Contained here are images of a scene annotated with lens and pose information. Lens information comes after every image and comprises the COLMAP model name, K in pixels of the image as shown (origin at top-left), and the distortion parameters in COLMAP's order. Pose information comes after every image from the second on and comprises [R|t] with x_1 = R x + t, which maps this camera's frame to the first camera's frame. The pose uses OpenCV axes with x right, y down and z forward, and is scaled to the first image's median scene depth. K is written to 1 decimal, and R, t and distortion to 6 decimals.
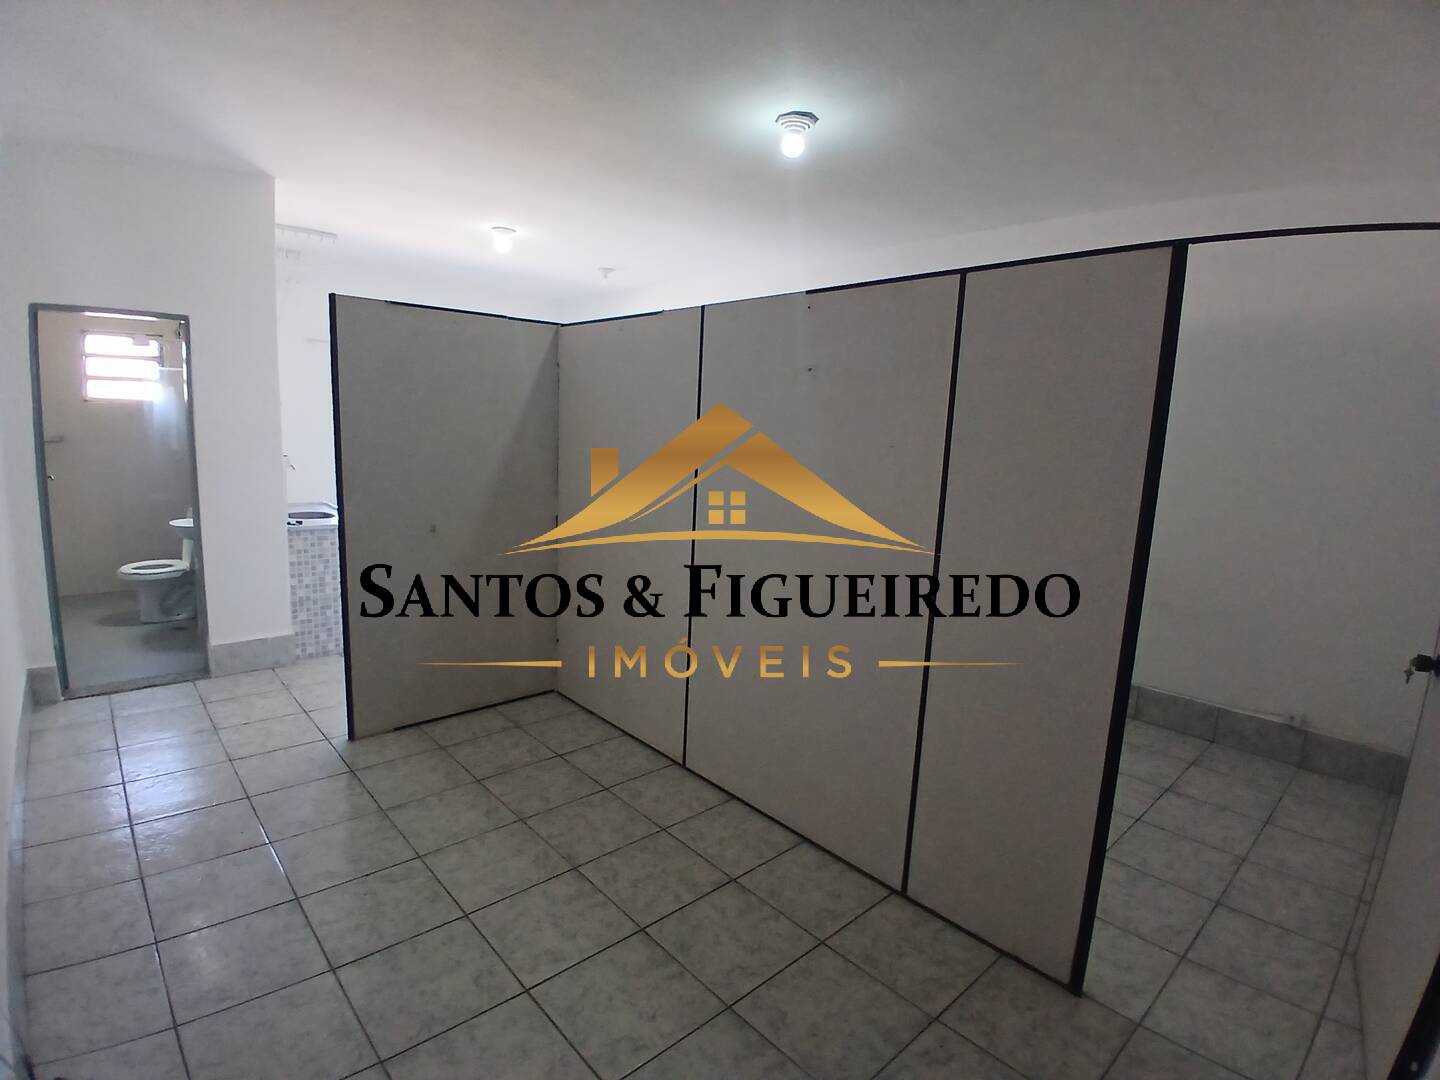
lens RADIAL K [[724.5, 0, 720.0], [0, 724.5, 540.0], [0, 0, 1]] dist [0.004133, -0.052550]
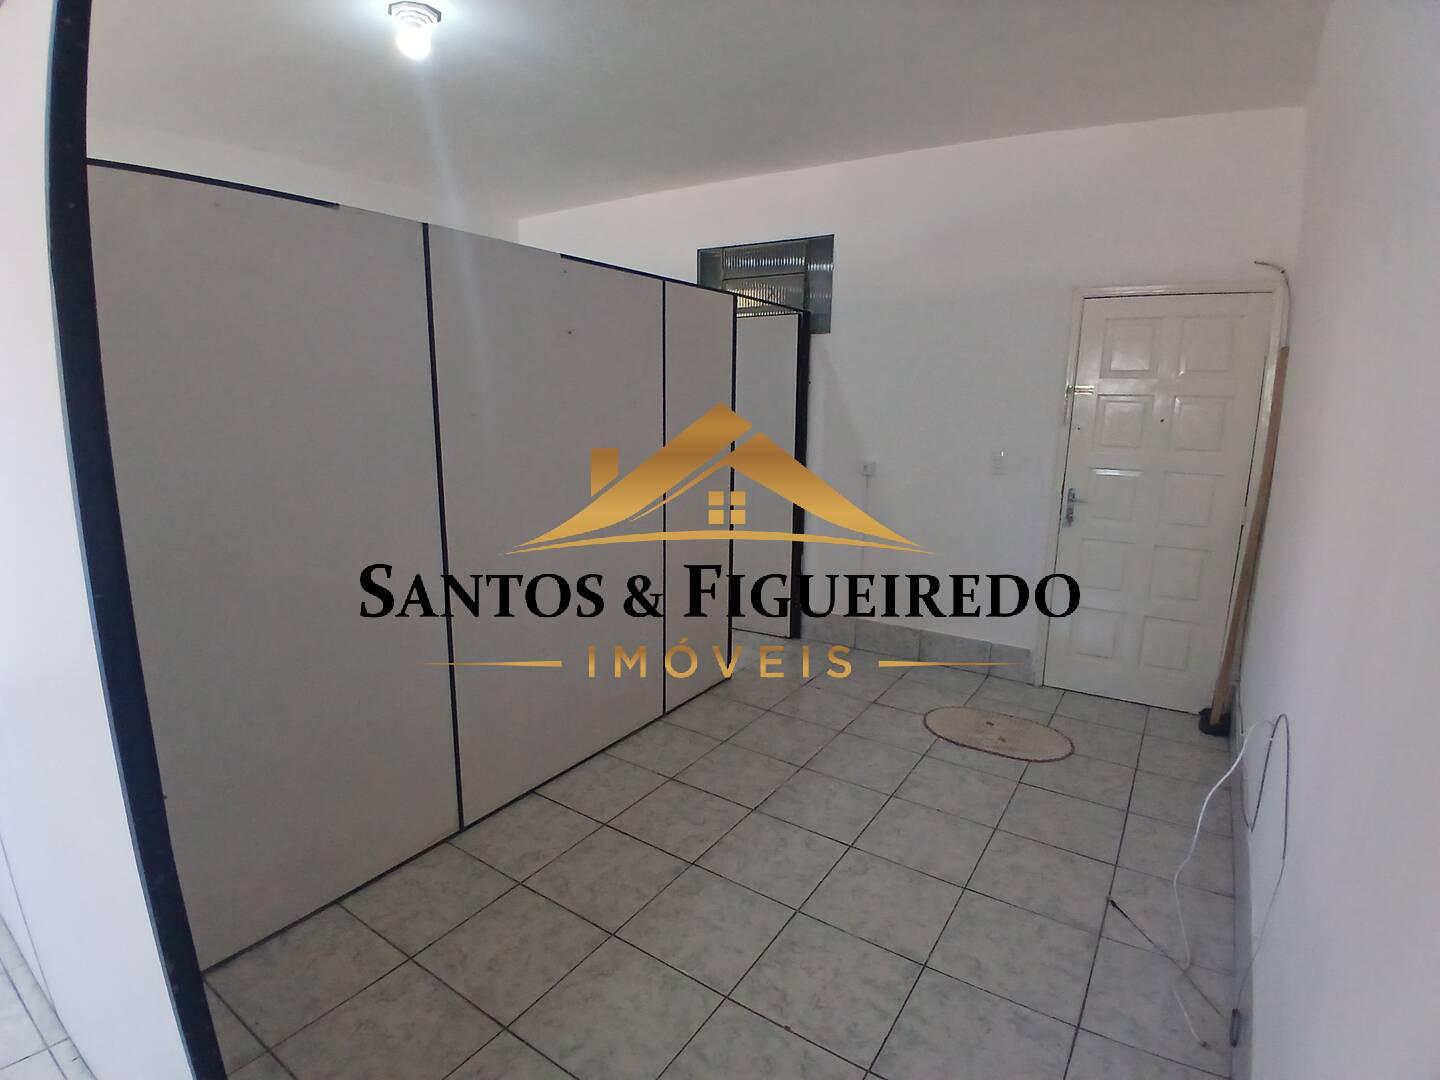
lens RADIAL K [[724.5, 0, 720.0], [0, 724.5, 540.0], [0, 0, 1]] dist [0.004133, -0.052550]
pose [[-0.244762, -0.240014, 0.939407, -0.979029], [0.122801, 0.953401, 0.275585, -0.209951], [-0.961775, 0.182813, -0.203882, 1.051579]]
